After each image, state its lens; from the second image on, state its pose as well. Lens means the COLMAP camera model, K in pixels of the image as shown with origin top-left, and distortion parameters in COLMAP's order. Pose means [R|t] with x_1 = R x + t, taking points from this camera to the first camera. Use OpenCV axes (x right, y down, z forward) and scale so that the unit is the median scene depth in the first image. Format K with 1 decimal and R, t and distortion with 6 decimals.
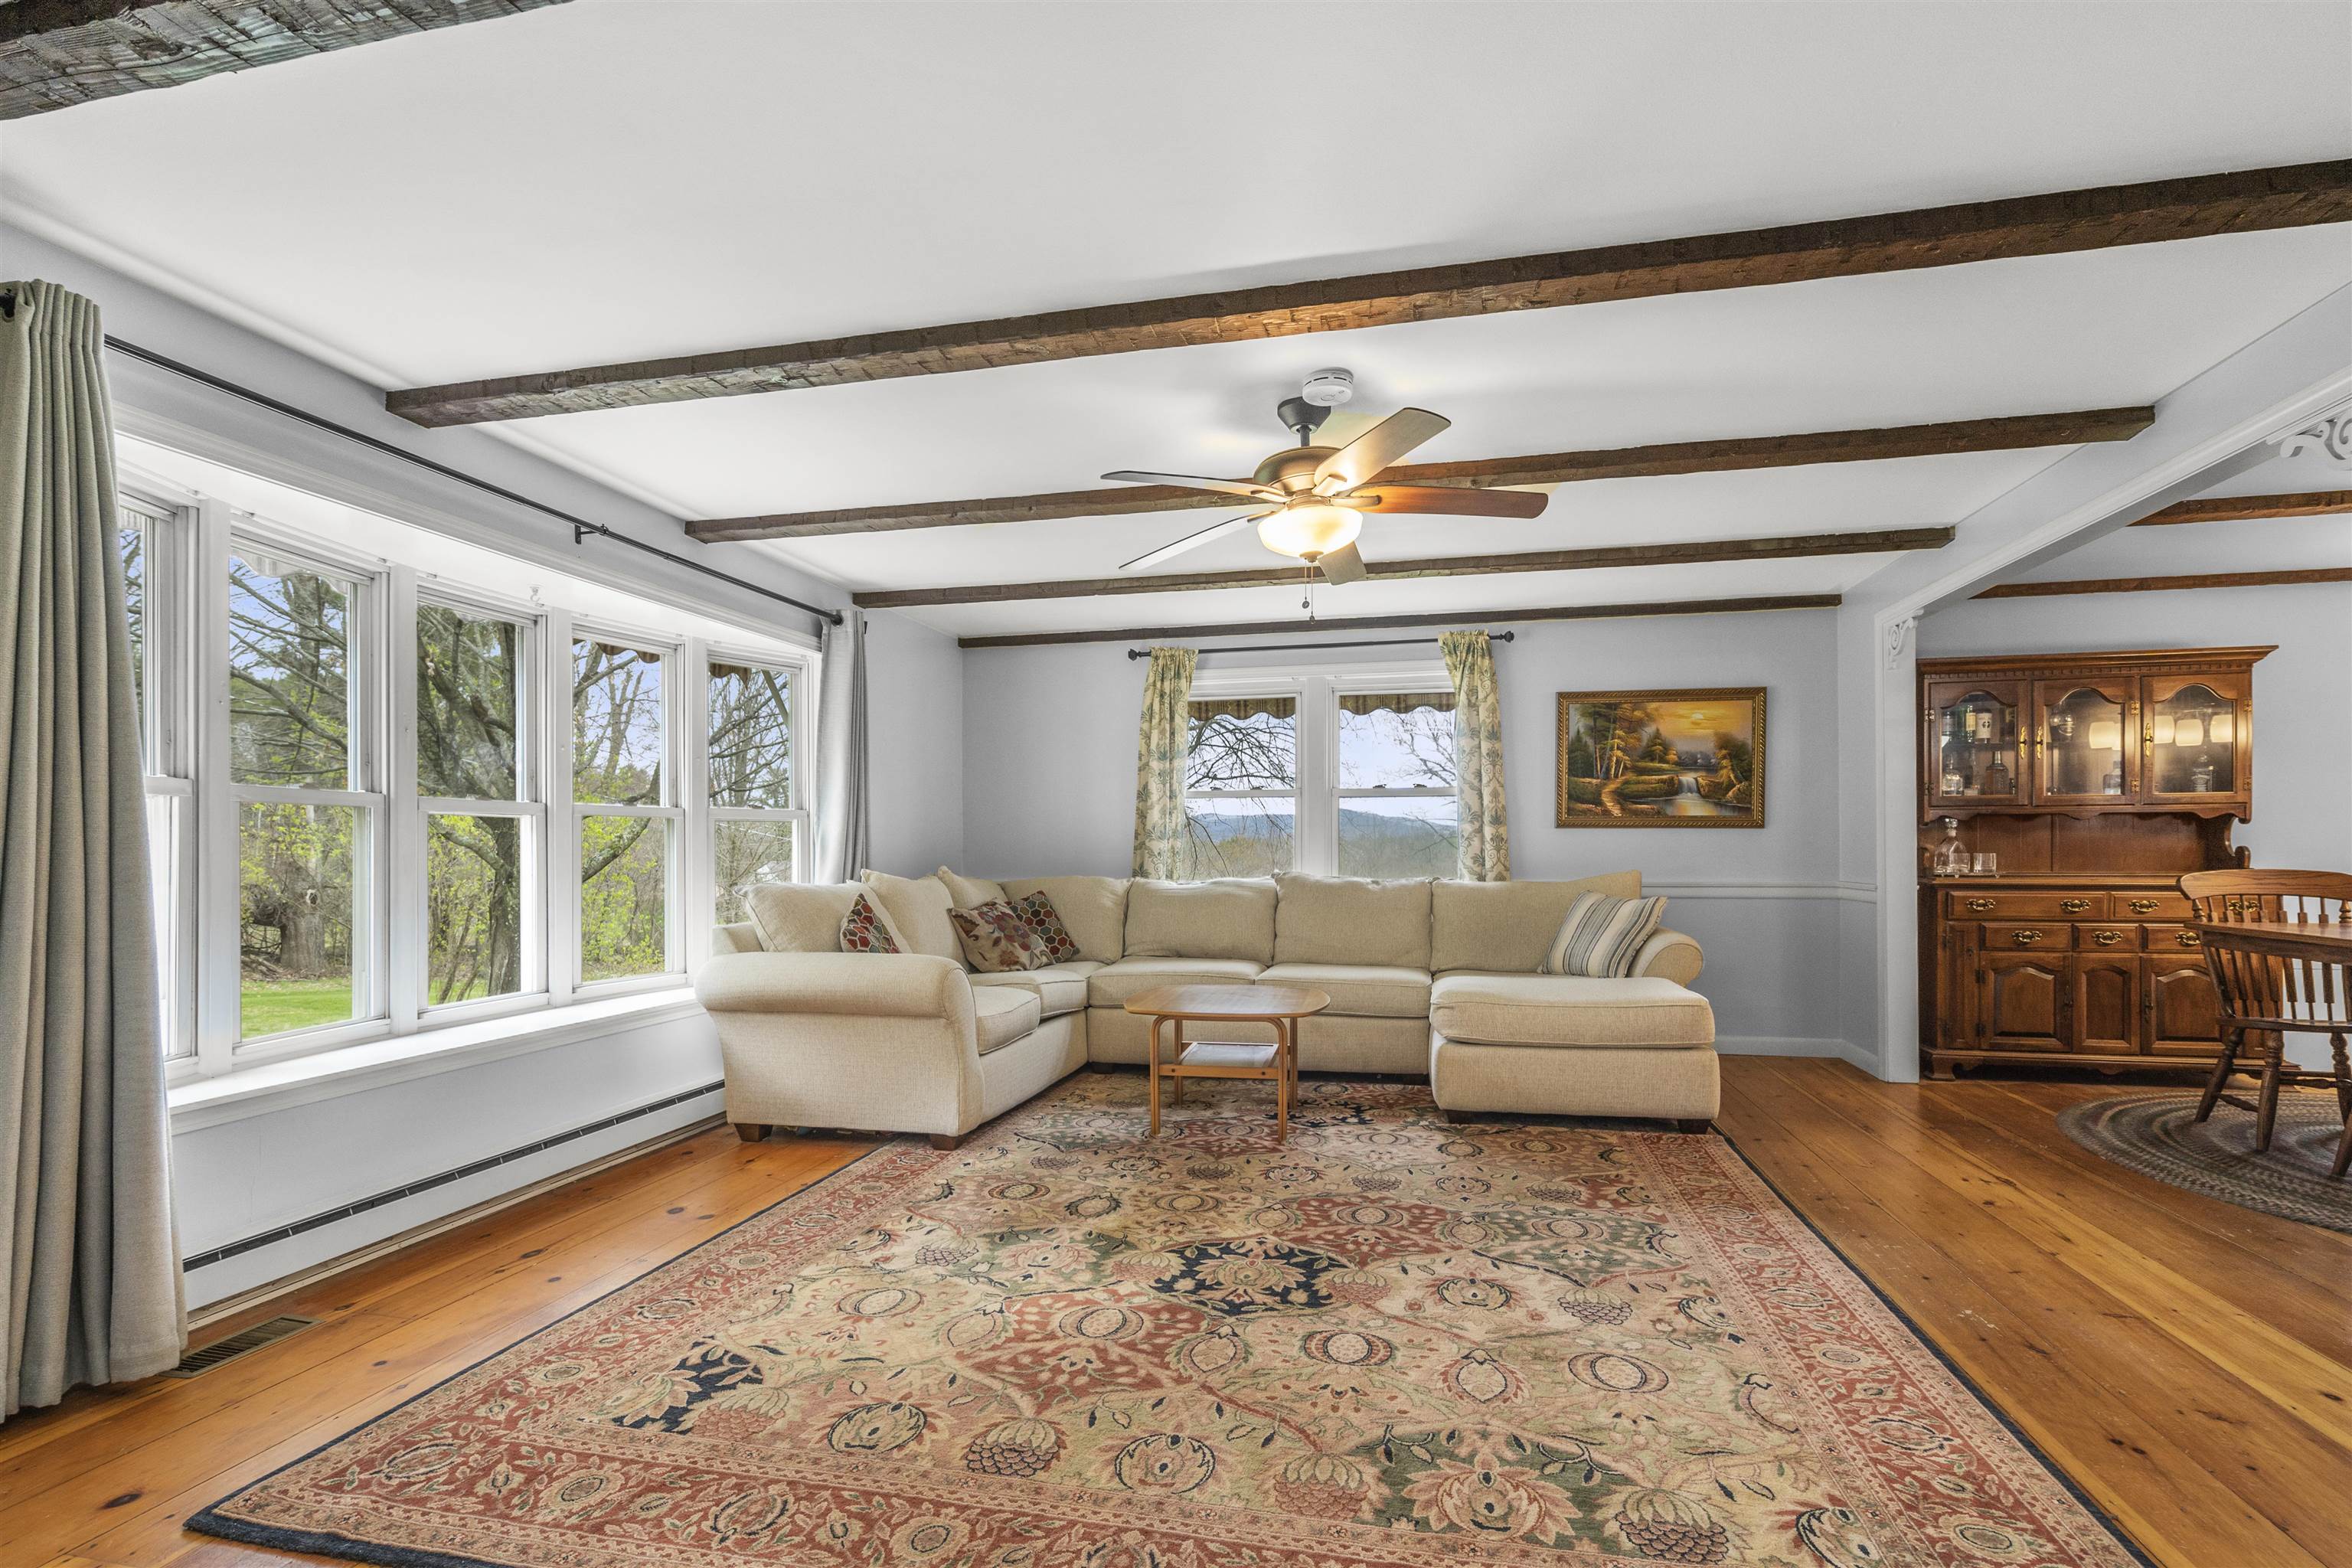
lens RADIAL K [[1071.7, 0, 1182.8], [0, 1071.7, 807.8], [0, 0, 1]] dist [-0.004750, 0.000129]
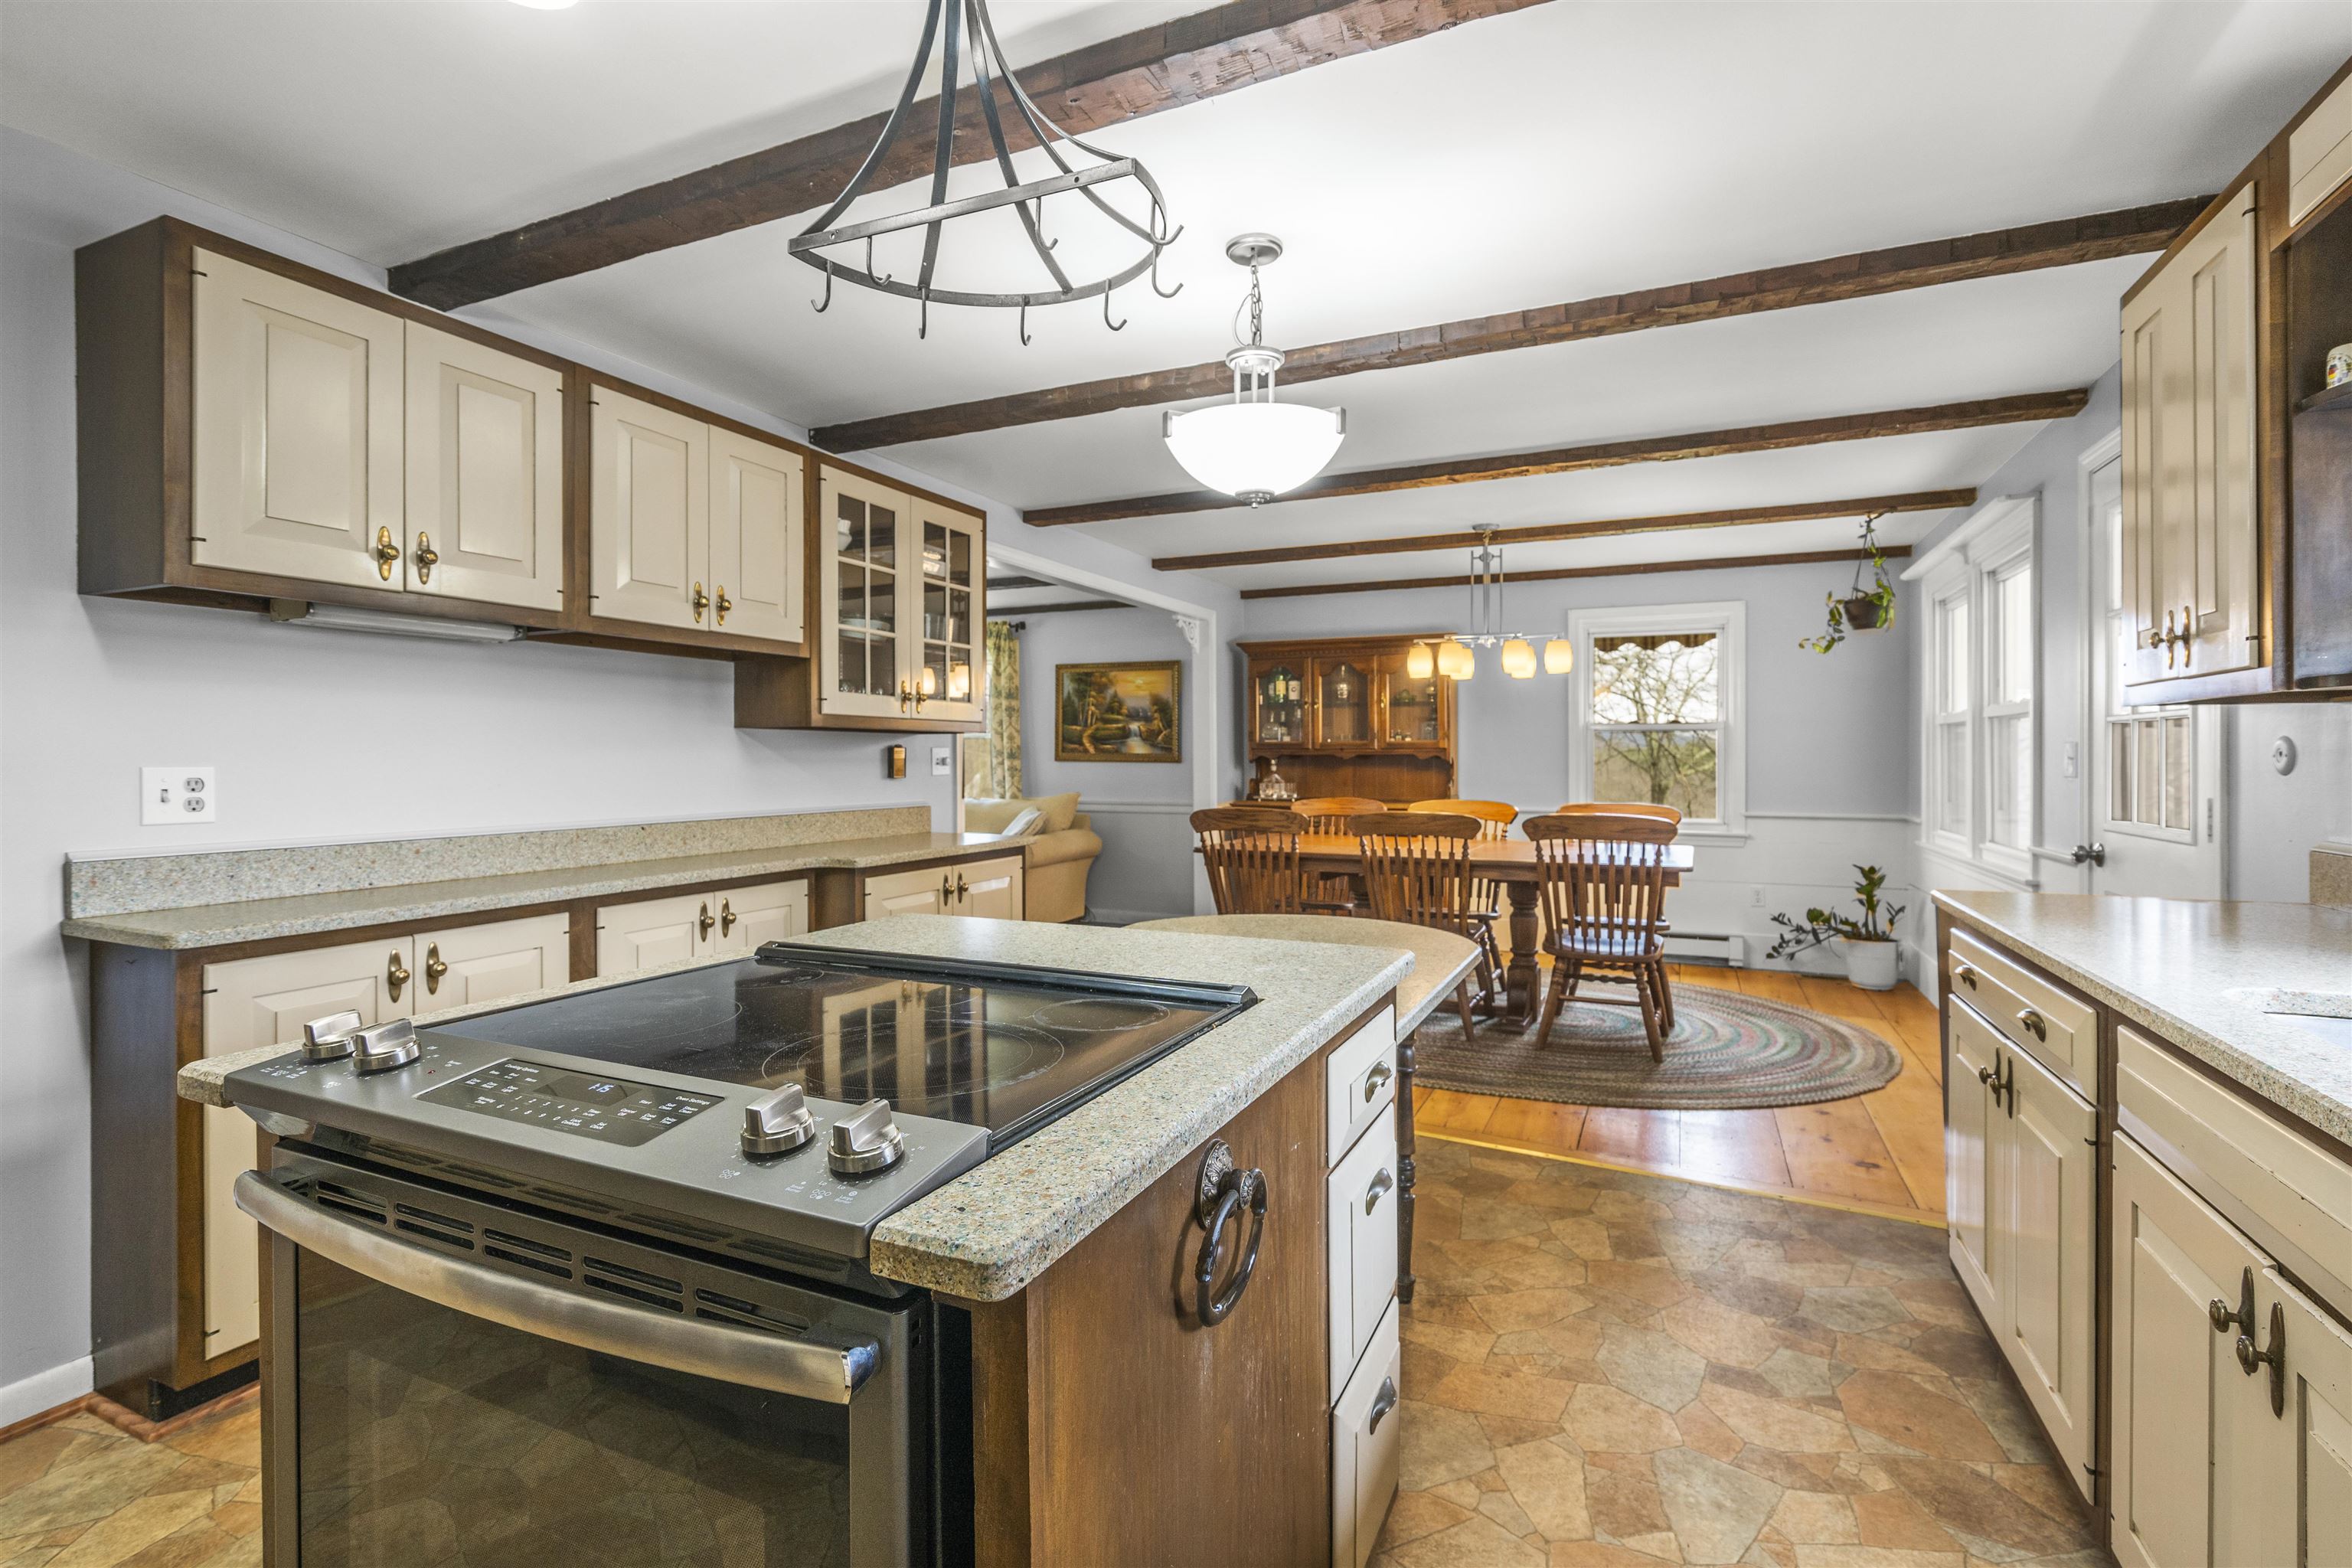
lens RADIAL K [[1071.7, 0, 1184.6], [0, 1071.7, 759.9], [0, 0, 1]] dist [-0.004750, 0.000129]
pose [[0.976275, 0.011910, -0.216209, 0.824844], [-0.010055, 0.999903, 0.009680, 0.001594], [0.216303, -0.007276, 0.976299, -0.337955]]
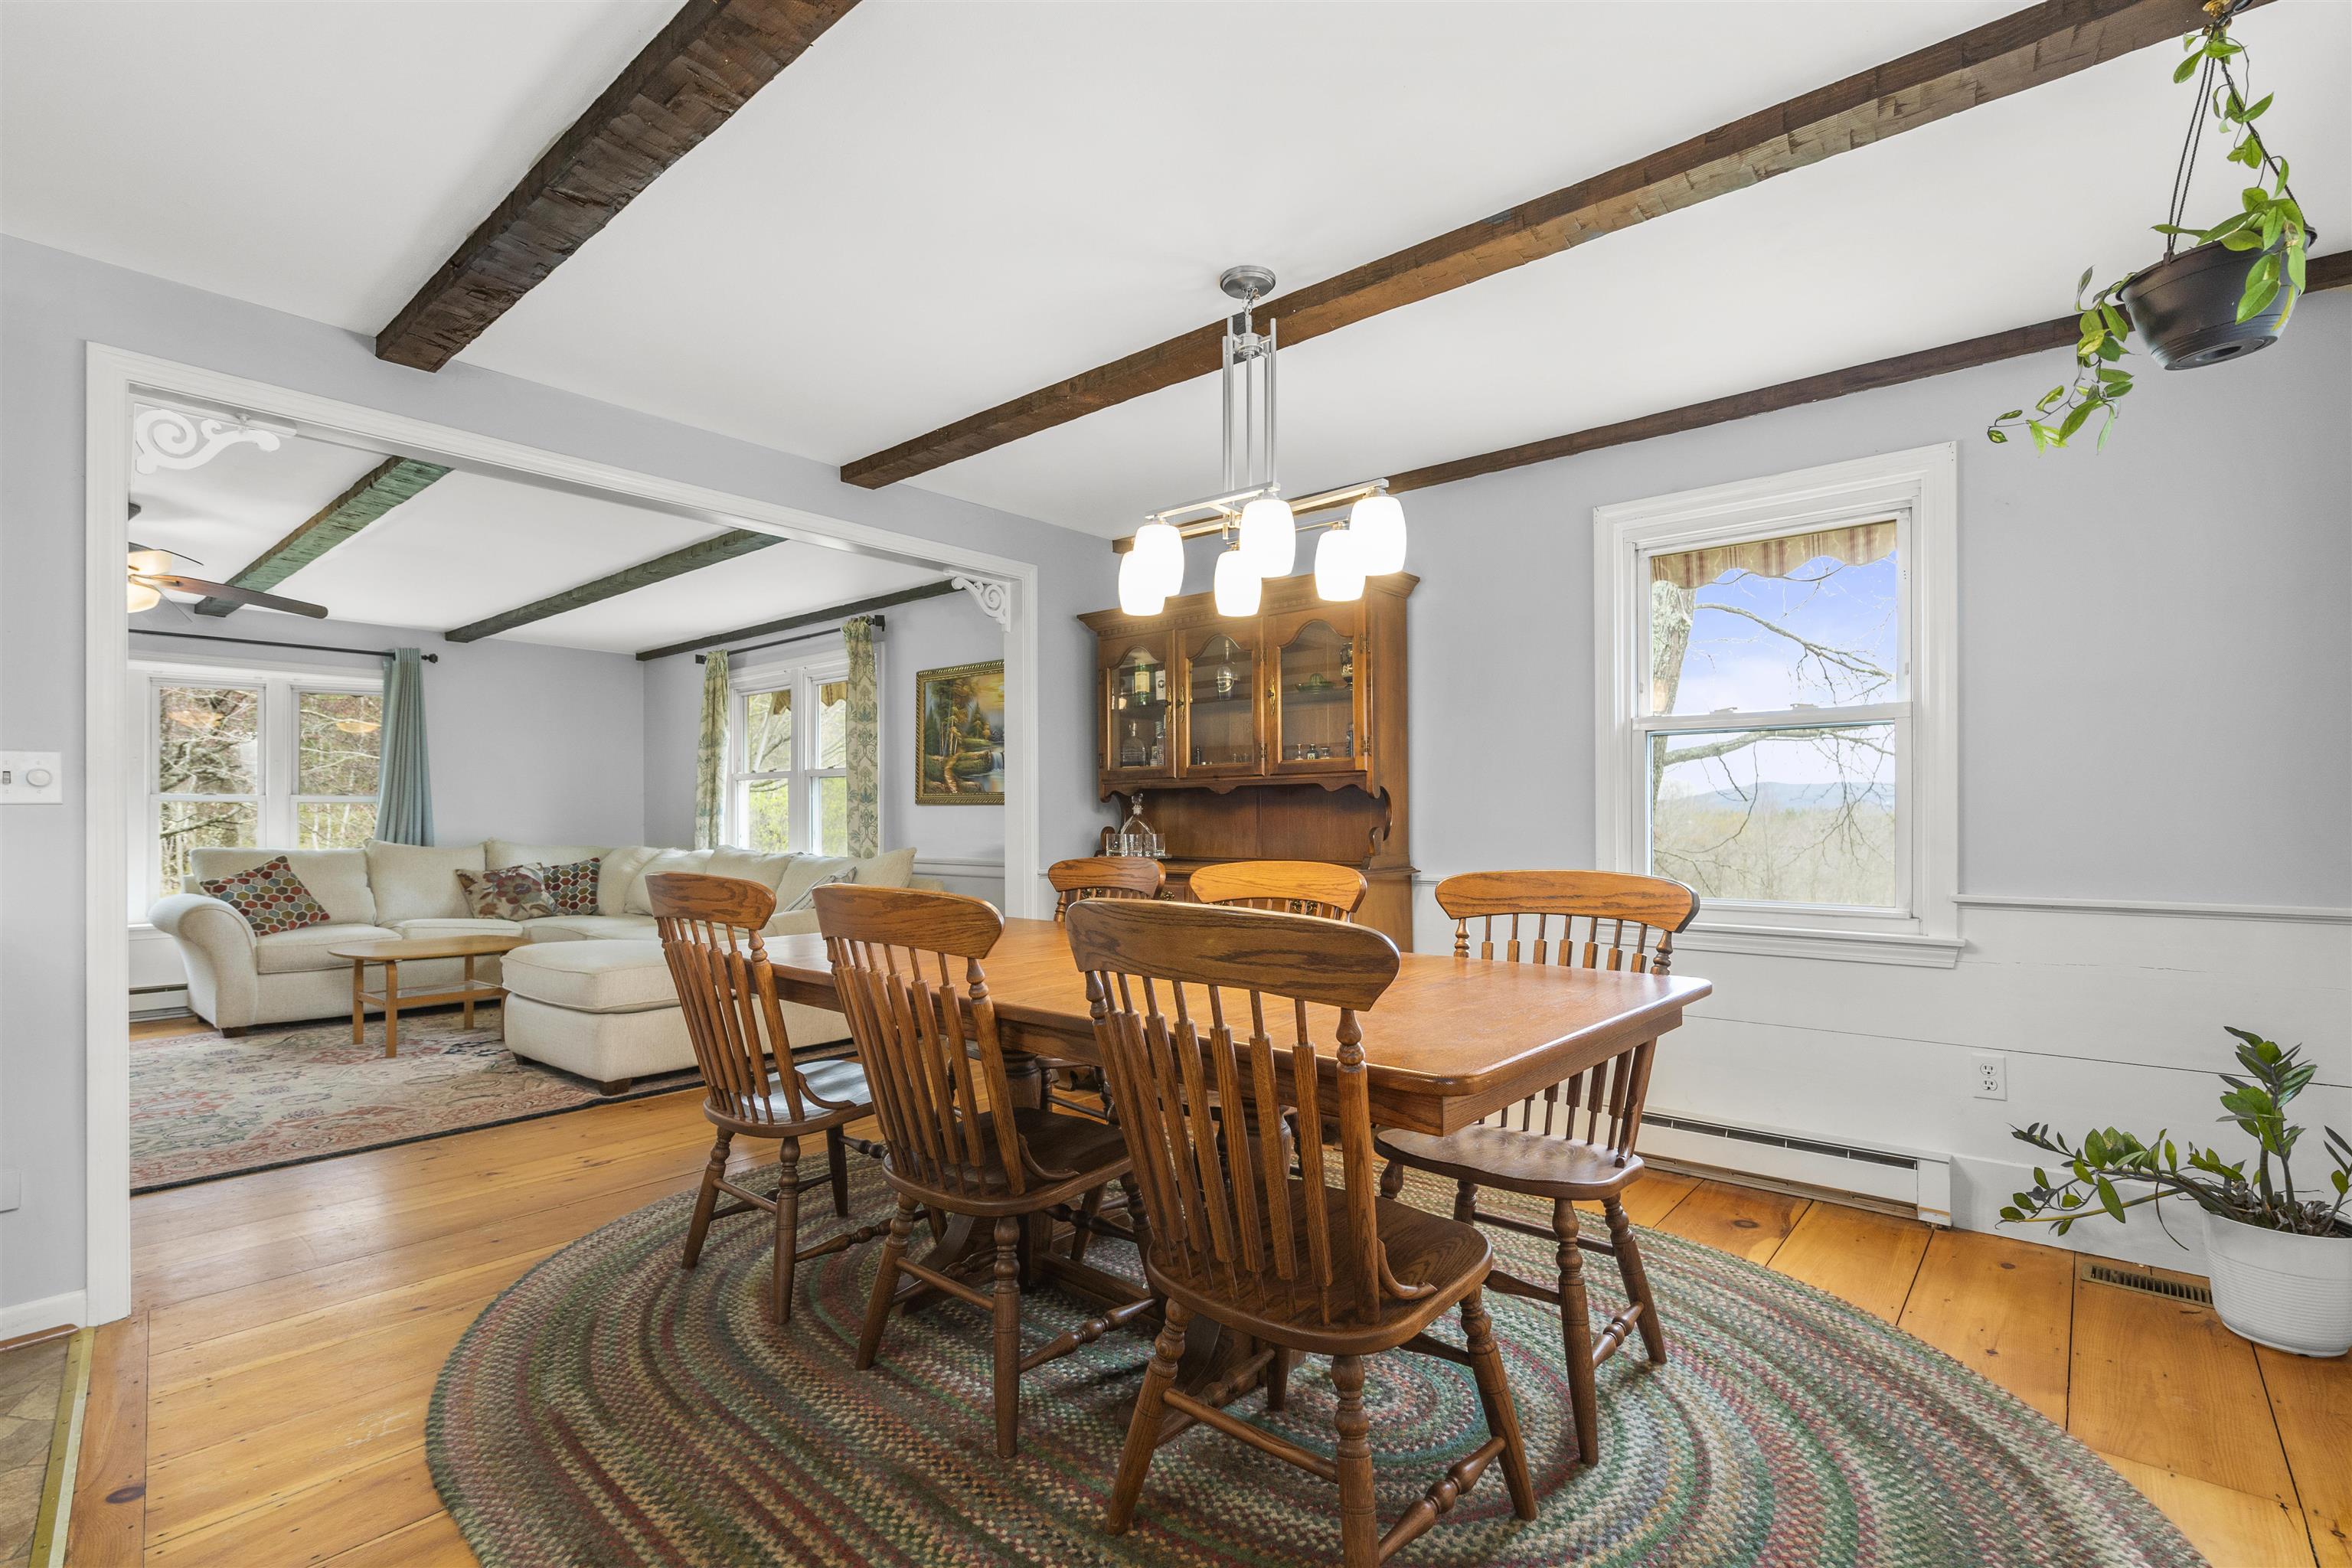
lens RADIAL K [[1071.7, 0, 1171.1], [0, 1071.7, 825.2], [0, 0, 1]] dist [-0.004750, 0.000129]
pose [[0.876623, 0.013211, -0.480996, 1.061707], [-0.007948, 0.999884, 0.012978, 0.023081], [0.481112, -0.007554, 0.876627, 0.222045]]
